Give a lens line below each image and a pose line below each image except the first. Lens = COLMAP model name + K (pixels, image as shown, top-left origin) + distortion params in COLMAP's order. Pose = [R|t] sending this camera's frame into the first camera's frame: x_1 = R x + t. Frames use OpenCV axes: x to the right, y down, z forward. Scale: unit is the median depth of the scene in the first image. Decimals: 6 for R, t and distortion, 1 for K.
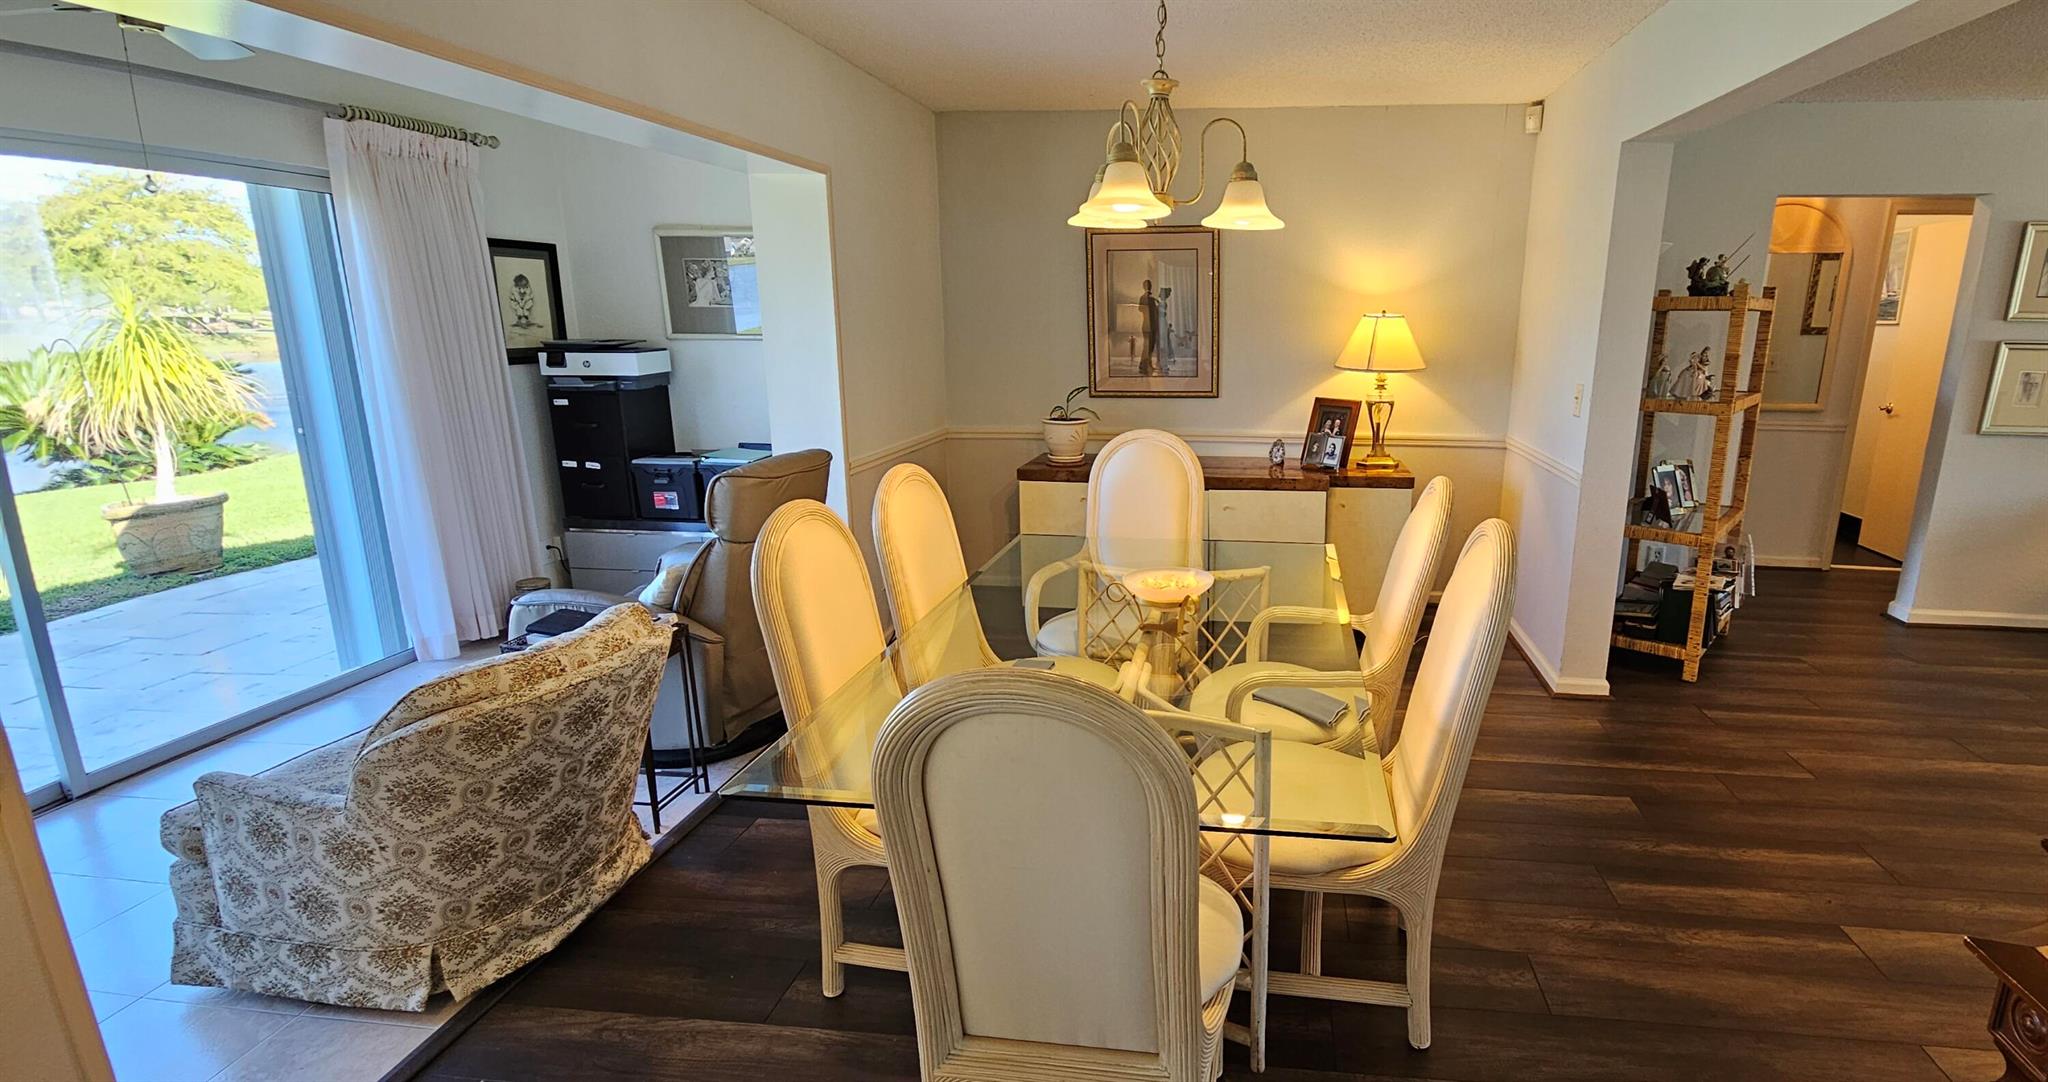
lens RADIAL K [[960.5, 0, 1171.0], [0, 960.5, 543.3], [0, 0, 1]] dist [0.030898, -0.018181]
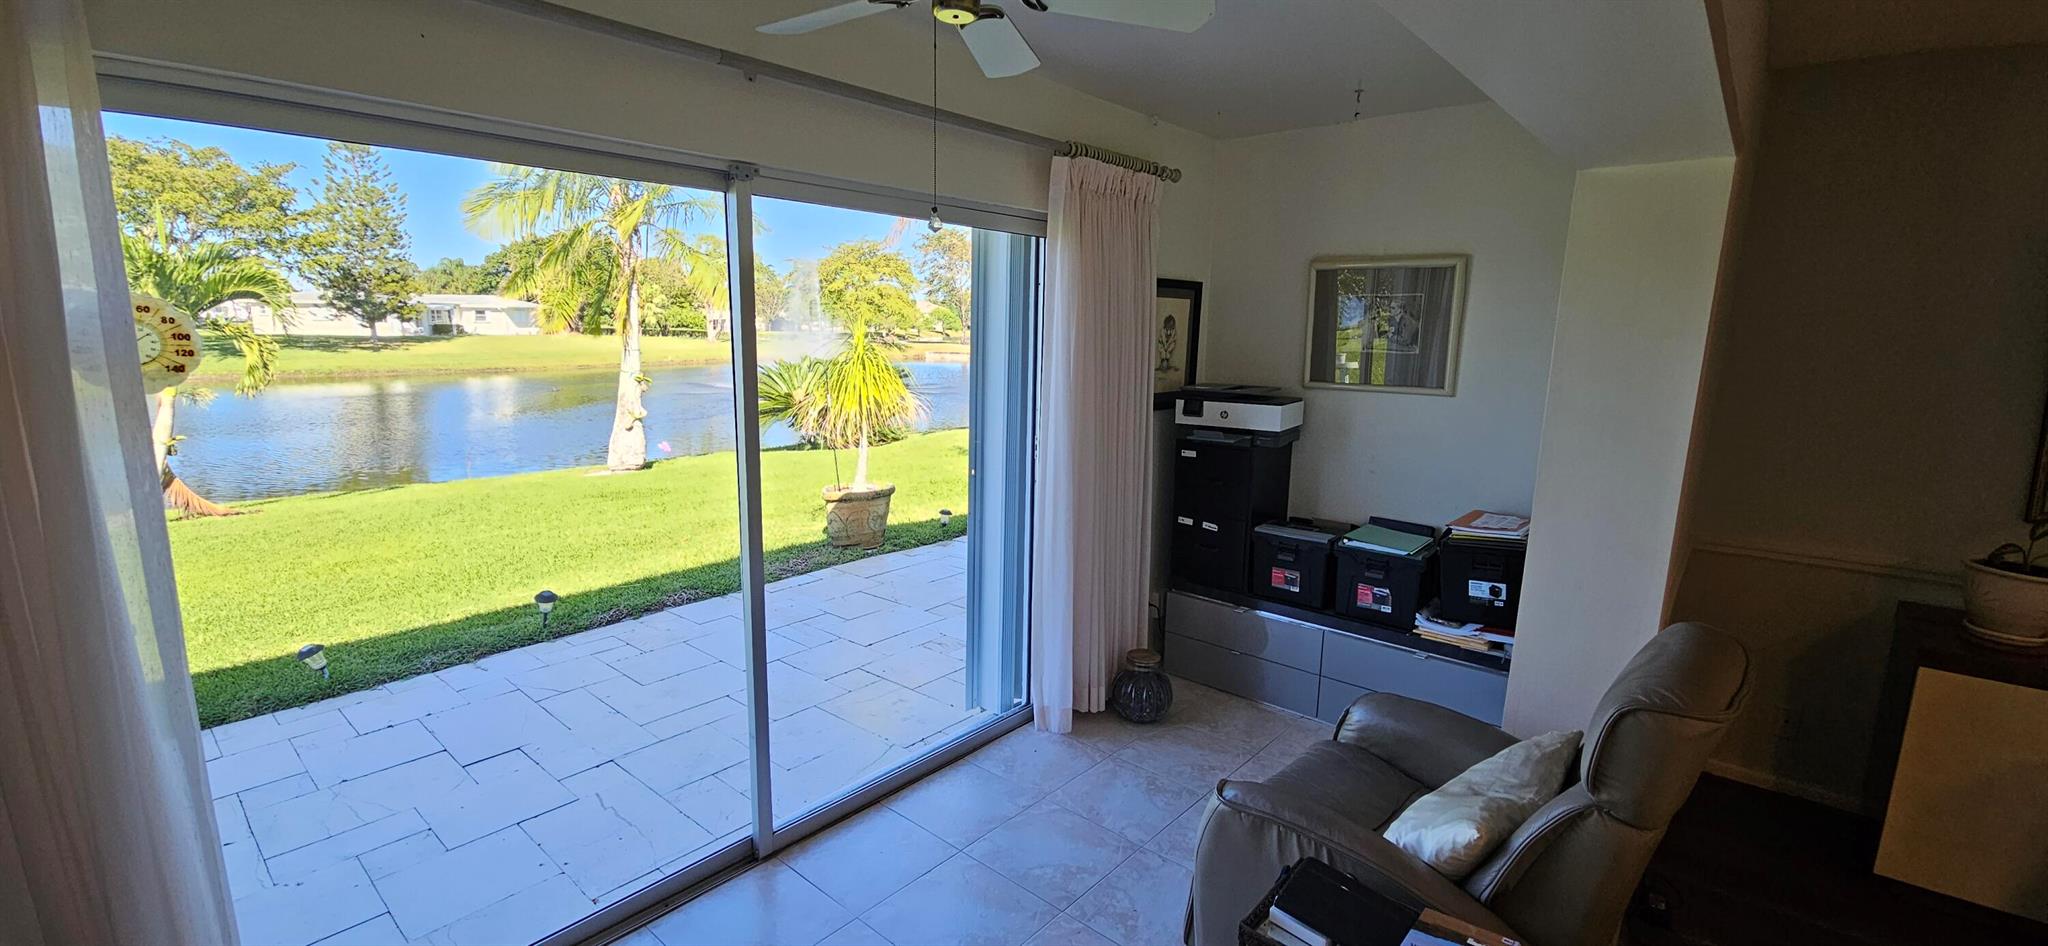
lens RADIAL K [[846.0, 0, 1016.9], [0, 846.0, 475.8], [0, 0, 1]] dist [0.006532, -0.000604]
pose [[0.817342, 0.107688, -0.565999, -0.304079], [-0.145847, 0.989053, -0.022434, -0.081947], [0.557387, 0.100885, 0.824100, 0.255324]]
